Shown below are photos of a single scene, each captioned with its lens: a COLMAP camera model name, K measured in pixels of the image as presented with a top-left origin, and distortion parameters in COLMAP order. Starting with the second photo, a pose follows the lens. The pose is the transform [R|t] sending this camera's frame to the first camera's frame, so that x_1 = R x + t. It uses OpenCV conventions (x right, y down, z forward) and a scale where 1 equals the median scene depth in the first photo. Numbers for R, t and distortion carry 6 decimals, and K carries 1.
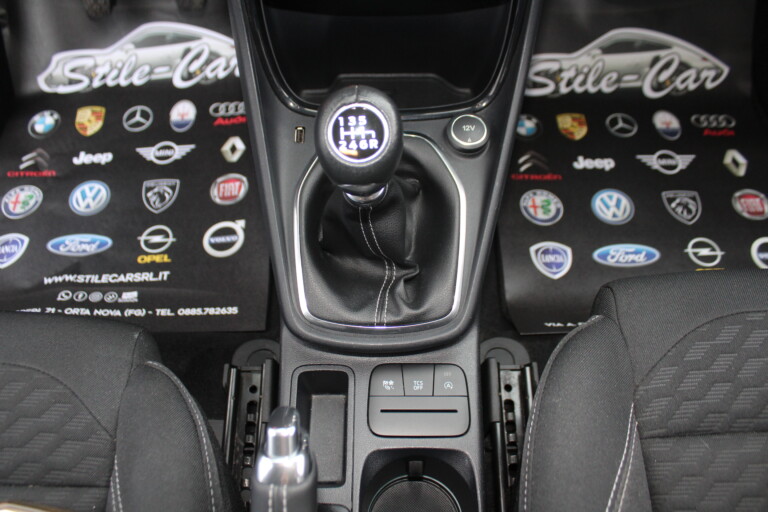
lens RADIAL K [[639.8, 0, 384.0], [0, 639.8, 256.0], [0, 0, 1]] dist [-0.180834, 0.156228]
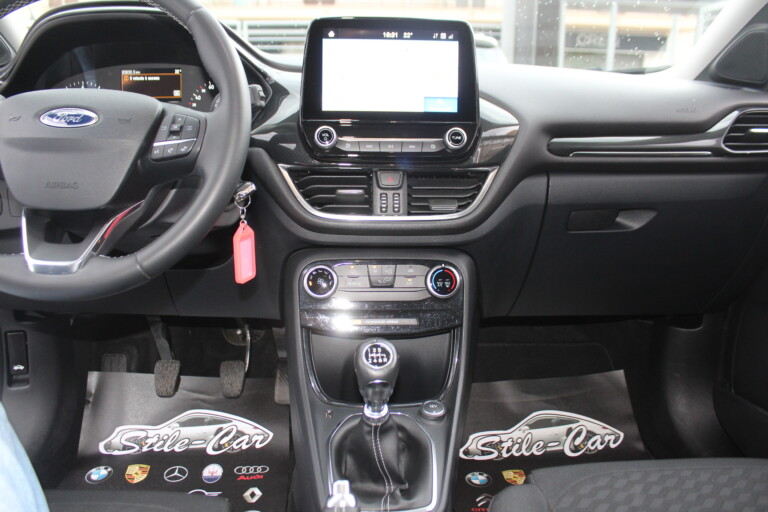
lens RADIAL K [[639.8, 0, 384.0], [0, 639.8, 256.0], [0, 0, 1]] dist [-0.180834, 0.156228]
pose [[0.998323, 0.011976, 0.056631, -0.049189], [0.030891, 0.717155, -0.696229, 0.349930], [-0.048952, 0.696811, 0.715583, -0.233809]]
